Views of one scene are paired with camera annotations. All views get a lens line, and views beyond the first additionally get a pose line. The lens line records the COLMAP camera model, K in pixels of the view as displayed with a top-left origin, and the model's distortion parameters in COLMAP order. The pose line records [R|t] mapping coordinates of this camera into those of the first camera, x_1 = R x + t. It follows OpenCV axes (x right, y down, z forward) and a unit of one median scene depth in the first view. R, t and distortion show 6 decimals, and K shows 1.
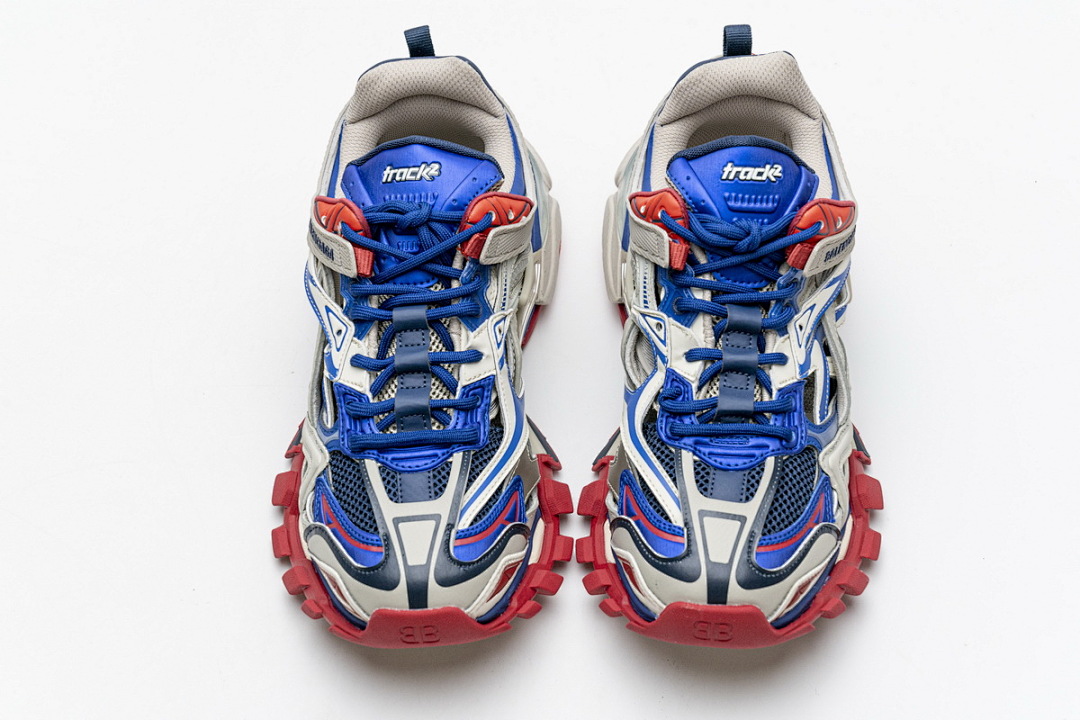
lens RADIAL K [[1742.4, 0, 541.1], [0, 1742.4, 358.8], [0, 0, 1]] dist [0.049632, 0.000000]
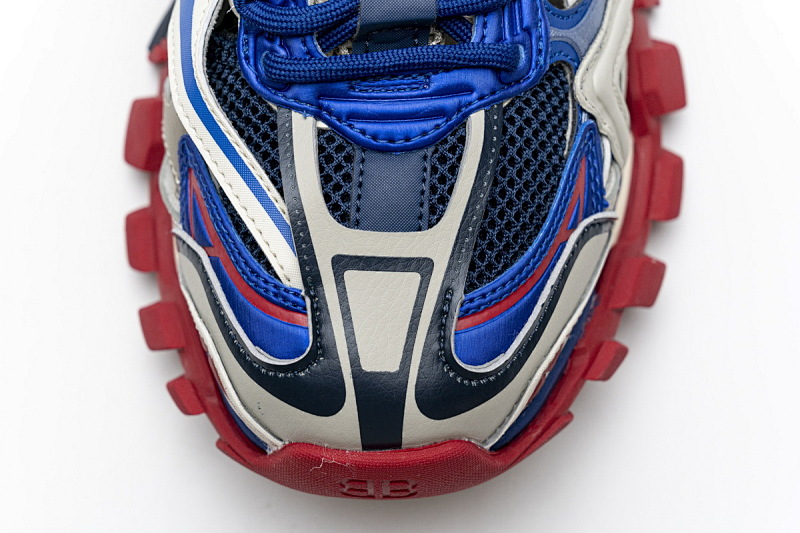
lens RADIAL K [[1570.4, 0, 400.7], [0, 1570.4, 265.5], [0, 0, 1]] dist [0.023046, 0.000000]
pose [[0.993968, -0.095892, 0.053216, 0.082481], [0.064007, 0.901267, 0.428510, -0.090564], [-0.089052, -0.422519, 0.901969, 0.585742]]
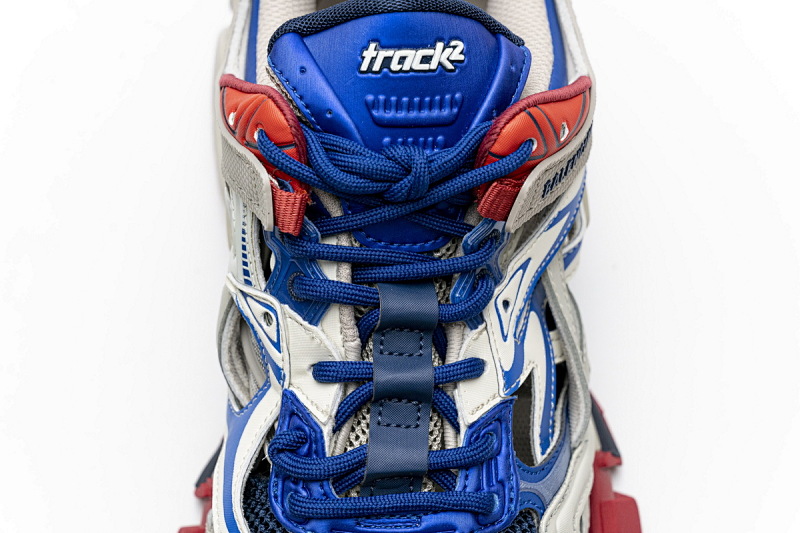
lens RADIAL K [[1570.4, 0, 398.3], [0, 1570.4, 261.4], [0, 0, 1]] dist [0.023046, 0.000000]
pose [[0.997690, -0.046259, 0.049754, 0.087776], [0.037678, 0.986175, 0.161366, -0.124596], [-0.056531, -0.159118, 0.985640, 0.482455]]
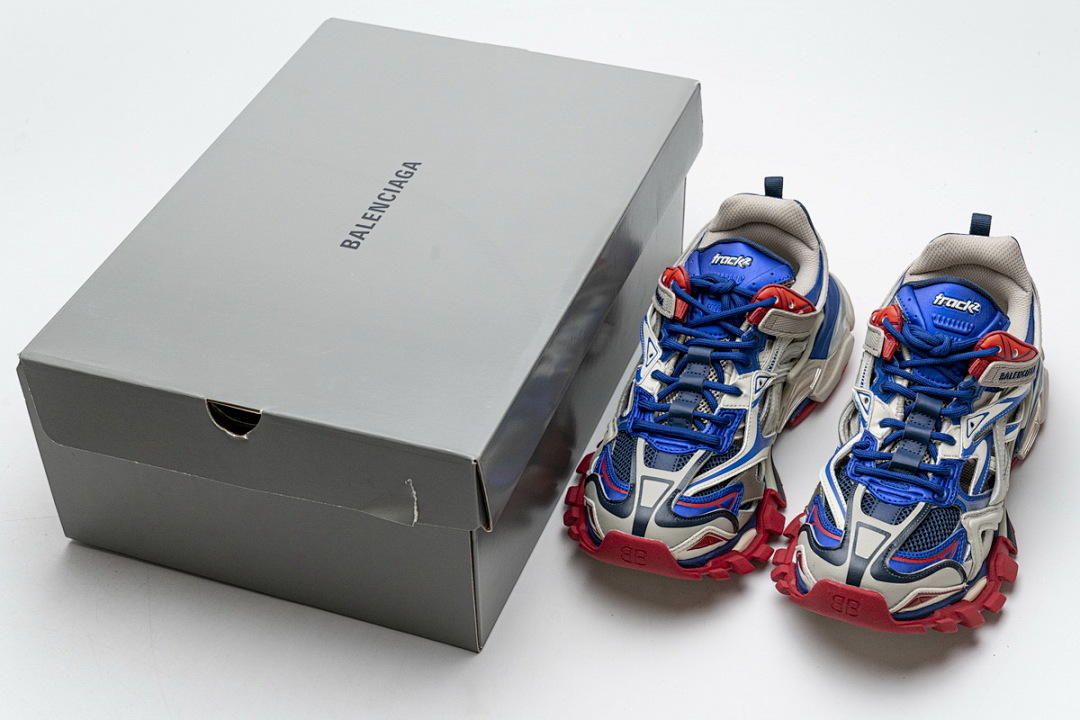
lens RADIAL K [[1742.4, 0, 541.7], [0, 1742.4, 365.5], [0, 0, 1]] dist [0.049632, 0.000000]
pose [[0.943611, 0.202725, -0.261725, 0.183404], [-0.247074, 0.957444, -0.149180, 0.226609], [0.220345, 0.205433, 0.953544, -0.374977]]
